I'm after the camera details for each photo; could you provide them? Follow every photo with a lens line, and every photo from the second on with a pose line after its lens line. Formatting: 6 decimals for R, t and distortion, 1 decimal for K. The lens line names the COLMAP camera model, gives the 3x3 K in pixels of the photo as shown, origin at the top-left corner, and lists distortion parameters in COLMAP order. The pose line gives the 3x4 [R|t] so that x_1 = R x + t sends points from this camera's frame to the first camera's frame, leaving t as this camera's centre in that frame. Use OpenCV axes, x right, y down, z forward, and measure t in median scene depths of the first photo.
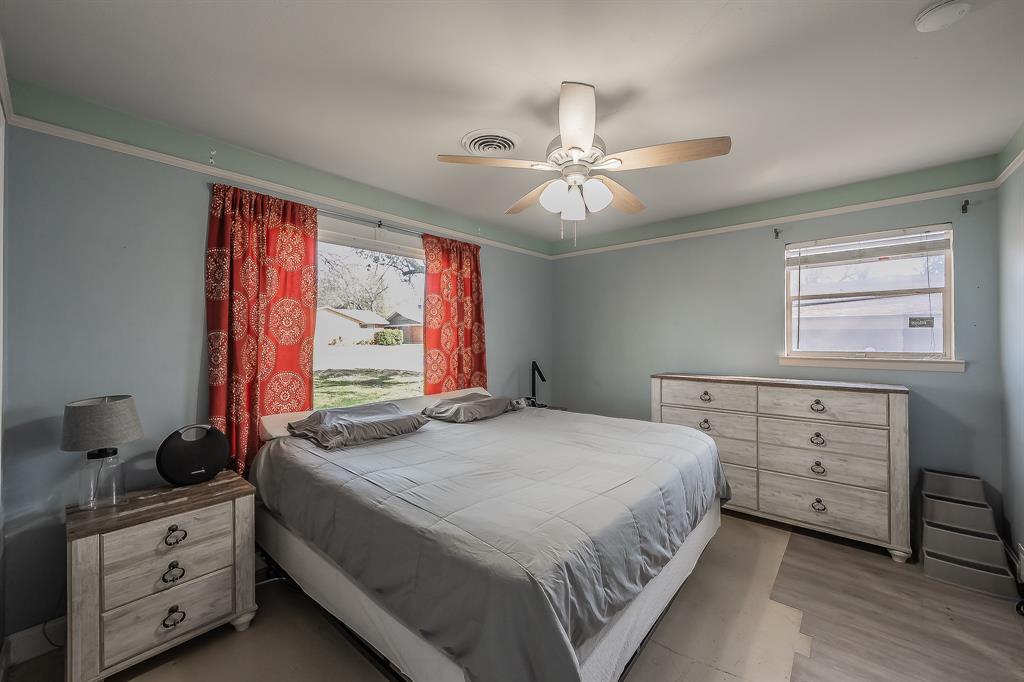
lens RADIAL K [[406.5, 0, 498.2], [0, 406.5, 337.3], [0, 0, 1]] dist [-0.002378, -0.000241]
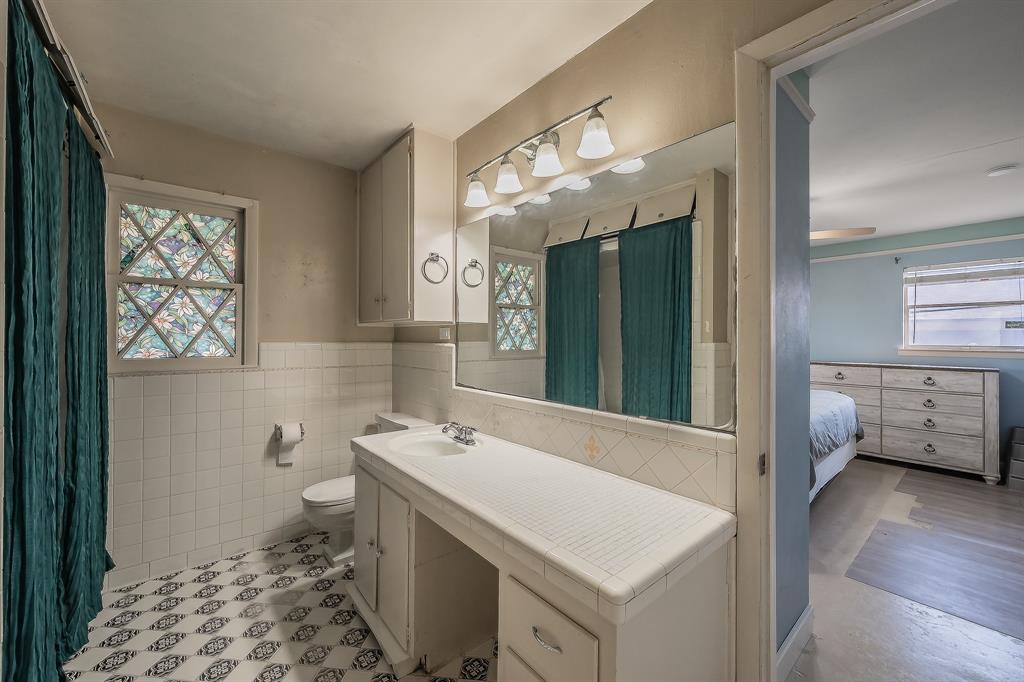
lens RADIAL K [[395.9, 0, 501.6], [0, 395.9, 336.7], [0, 0, 1]] dist [-0.001045, 0.000103]
pose [[0.986482, 0.004878, -0.163799, -0.517351], [-0.004085, 0.999978, 0.005178, 0.005573], [0.163821, -0.004439, 0.986480, -0.679262]]
